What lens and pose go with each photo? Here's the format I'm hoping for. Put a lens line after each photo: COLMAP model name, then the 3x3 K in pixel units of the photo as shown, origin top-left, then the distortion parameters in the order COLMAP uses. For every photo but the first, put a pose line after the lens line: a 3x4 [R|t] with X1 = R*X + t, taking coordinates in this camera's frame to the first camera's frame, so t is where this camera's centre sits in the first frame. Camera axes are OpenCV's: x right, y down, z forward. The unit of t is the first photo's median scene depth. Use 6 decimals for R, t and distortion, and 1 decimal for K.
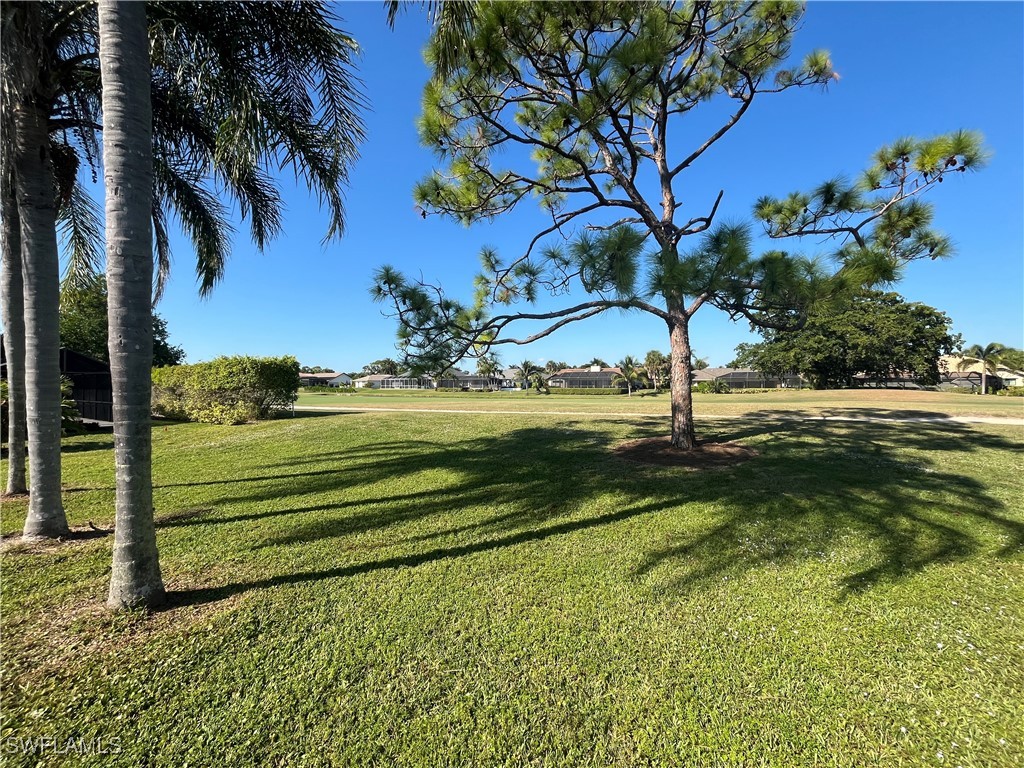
lens RADIAL K [[417.3, 0, 511.3], [0, 417.3, 386.0], [0, 0, 1]] dist [-0.000911, -0.000507]
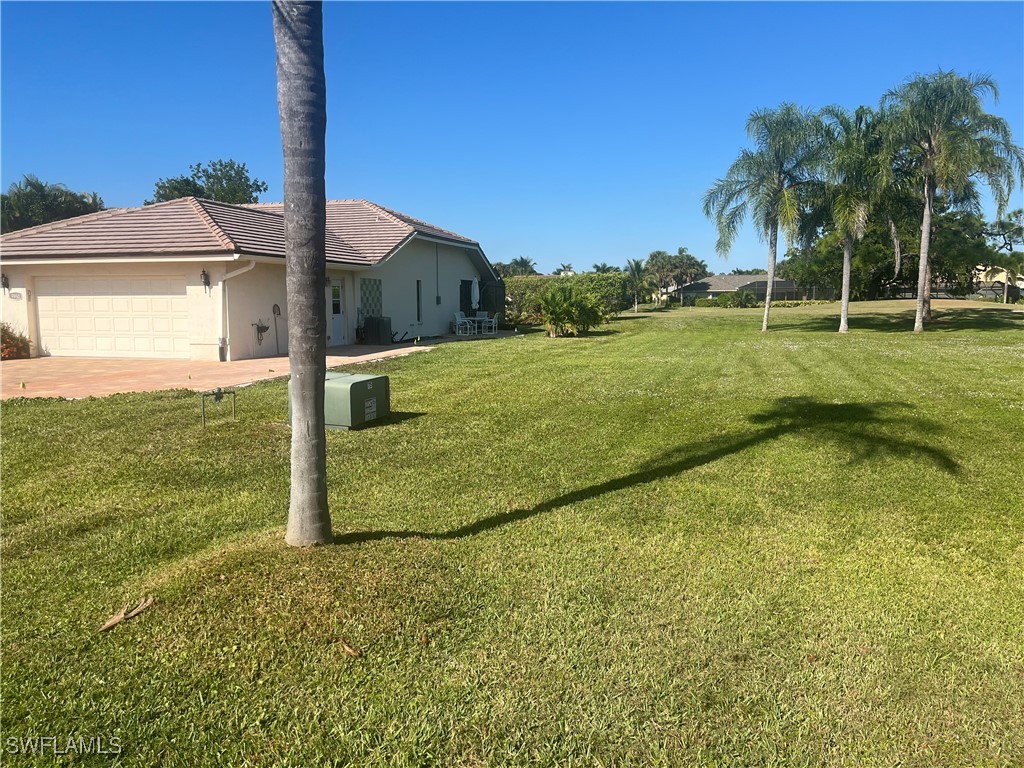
lens RADIAL K [[770.9, 0, 508.6], [0, 770.9, 389.3], [0, 0, 1]] dist [0.089023, -0.118600]
pose [[0.954072, -0.037766, 0.297188, -2.218719], [0.004575, 0.993743, 0.111597, 0.028809], [-0.299543, -0.105112, 0.948275, -1.741525]]
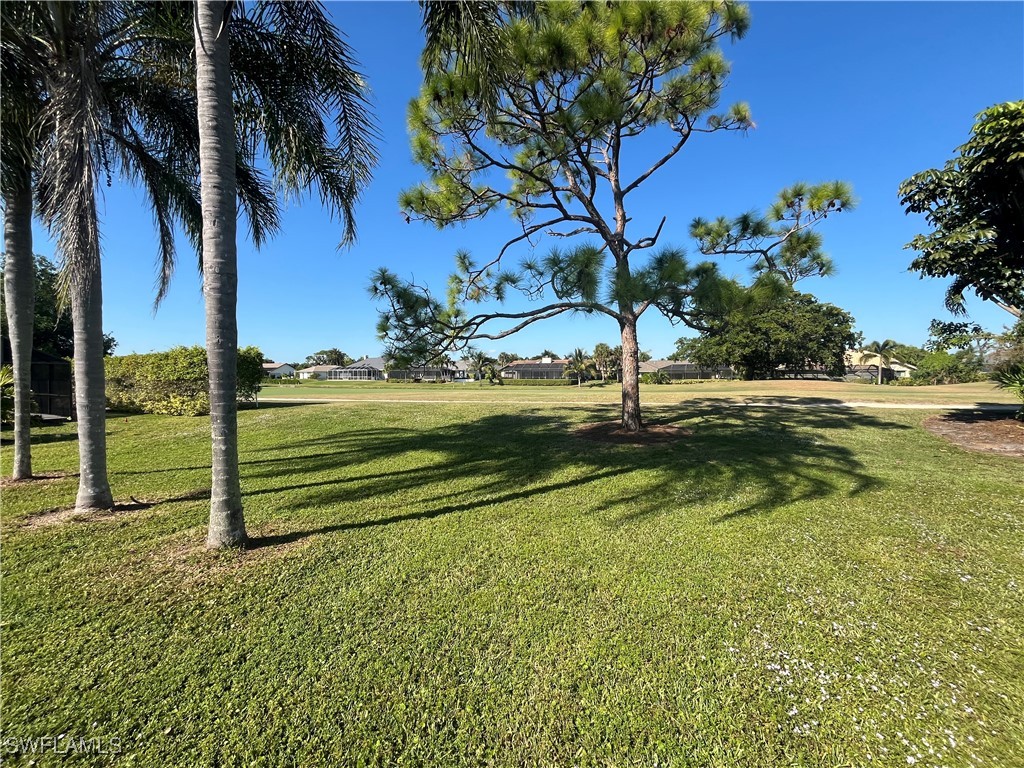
lens RADIAL K [[417.2, 0, 511.8], [0, 417.2, 386.6], [0, 0, 1]] dist [-0.001279, -0.000503]
pose [[0.992924, -0.002605, 0.118725, -0.046514], [-0.000037, 0.999752, 0.022250, 0.001442], [-0.118753, -0.022097, 0.992678, -0.092370]]
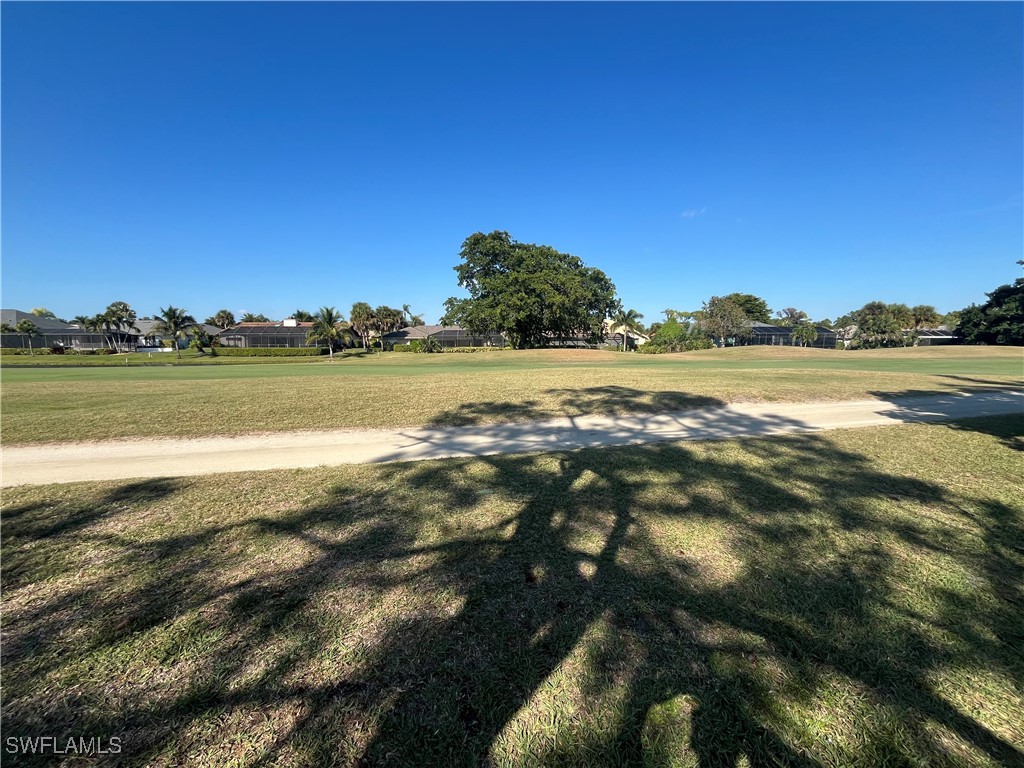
lens RADIAL K [[417.2, 0, 511.8], [0, 417.2, 386.6], [0, 0, 1]] dist [-0.001279, -0.000503]
pose [[0.804357, -0.062190, 0.590883, 0.498840], [0.000759, 0.994614, 0.103649, -0.020066], [-0.594146, -0.082922, 0.800071, 0.805794]]
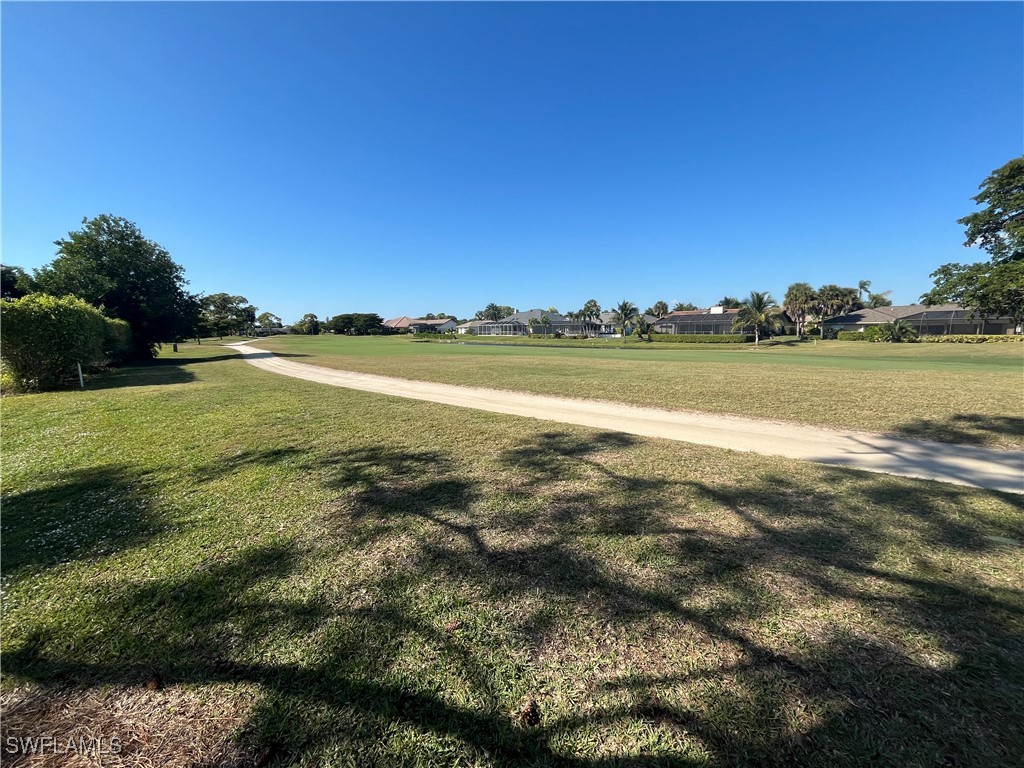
lens RADIAL K [[417.2, 0, 511.8], [0, 417.2, 386.6], [0, 0, 1]] dist [-0.001279, -0.000503]
pose [[0.956212, 0.033784, -0.290718, 0.478883], [0.004828, 0.991359, 0.131084, -0.018528], [0.292635, -0.126748, 0.947787, 0.791434]]
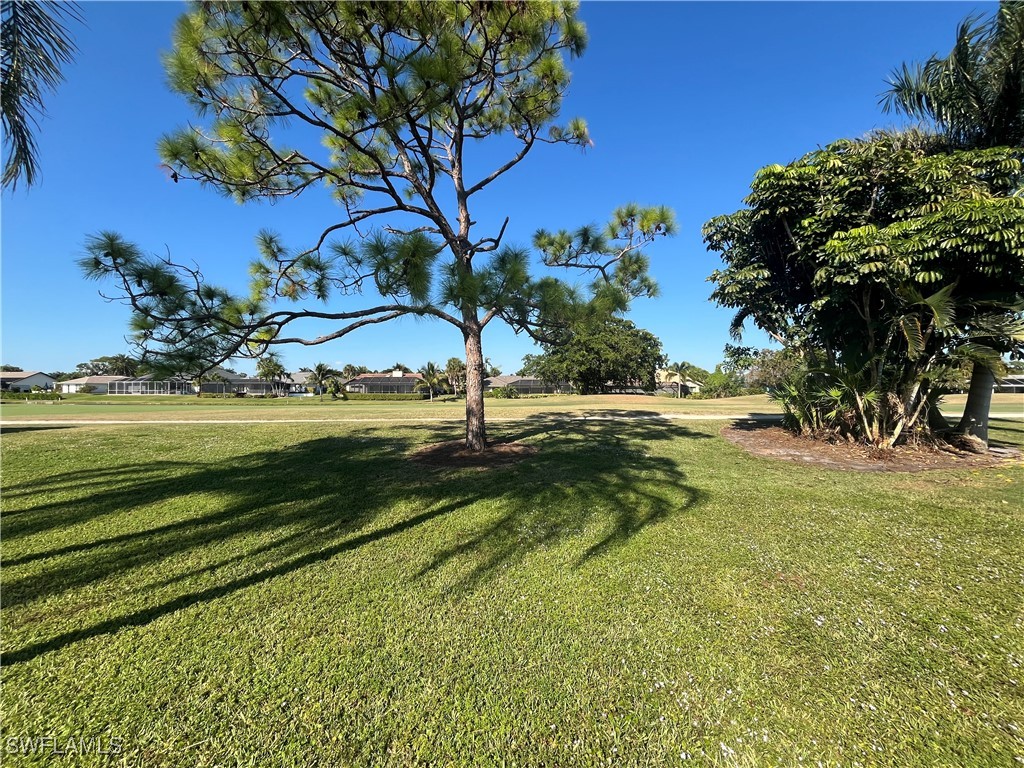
lens RADIAL K [[417.2, 0, 511.8], [0, 417.2, 386.6], [0, 0, 1]] dist [-0.001279, -0.000503]
pose [[0.893689, 0.007481, 0.448625, 0.008748], [-0.002168, 0.999921, -0.012355, -0.000281], [-0.448682, 0.010068, 0.893635, -0.000077]]
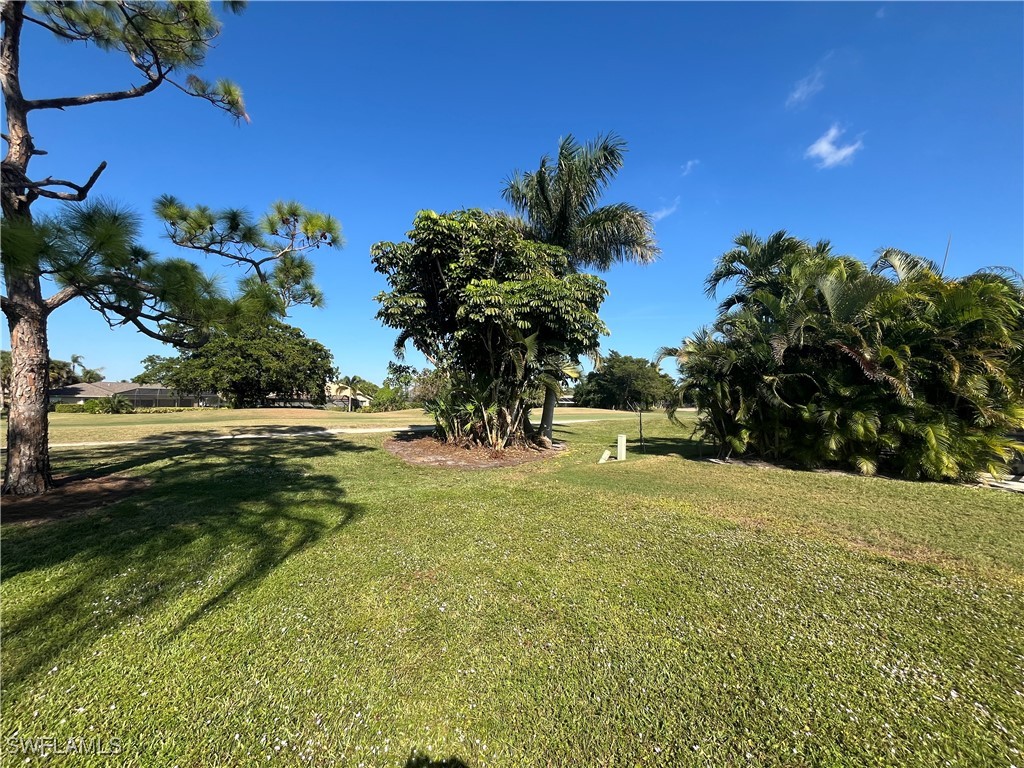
lens RADIAL K [[417.3, 0, 511.3], [0, 417.3, 386.0], [0, 0, 1]] dist [-0.000911, -0.000507]
pose [[0.349197, 0.048303, 0.935804, 0.025821], [-0.006035, 0.998766, -0.049301, -0.001743], [-0.937030, 0.011568, 0.349057, -0.004375]]
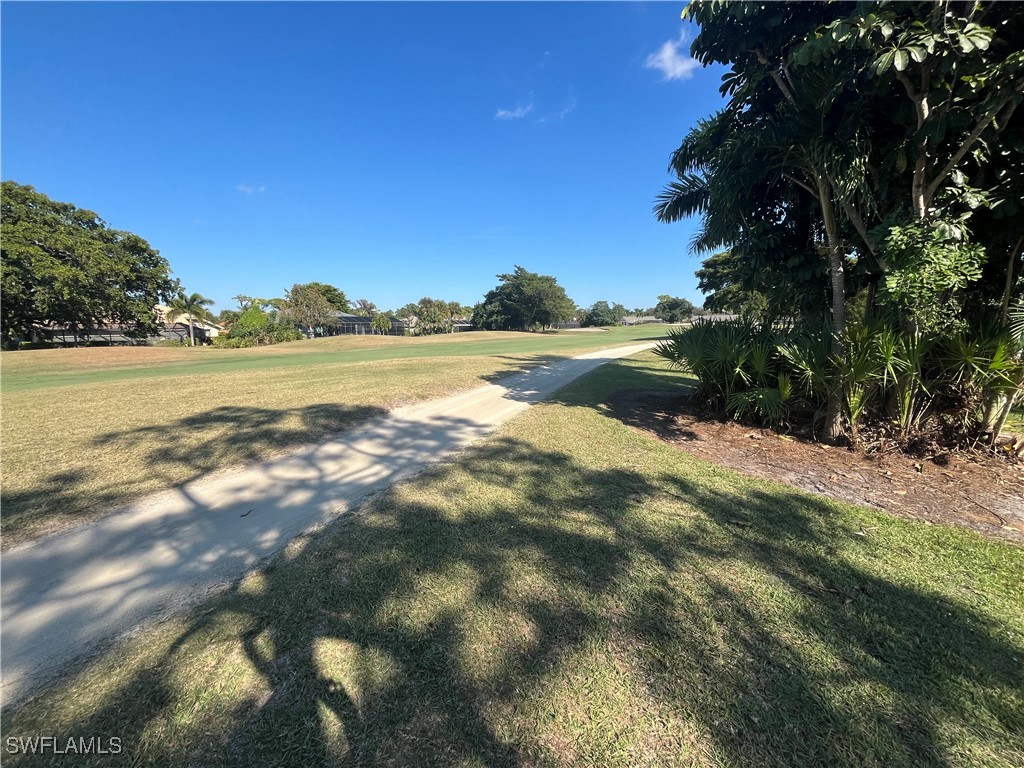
lens RADIAL K [[417.3, 0, 511.3], [0, 417.3, 386.0], [0, 0, 1]] dist [-0.000911, -0.000507]
pose [[0.008912, -0.138969, 0.990257, 0.607577], [0.019484, 0.990132, 0.138776, -0.036080], [-0.999770, 0.018058, 0.011532, 0.969677]]
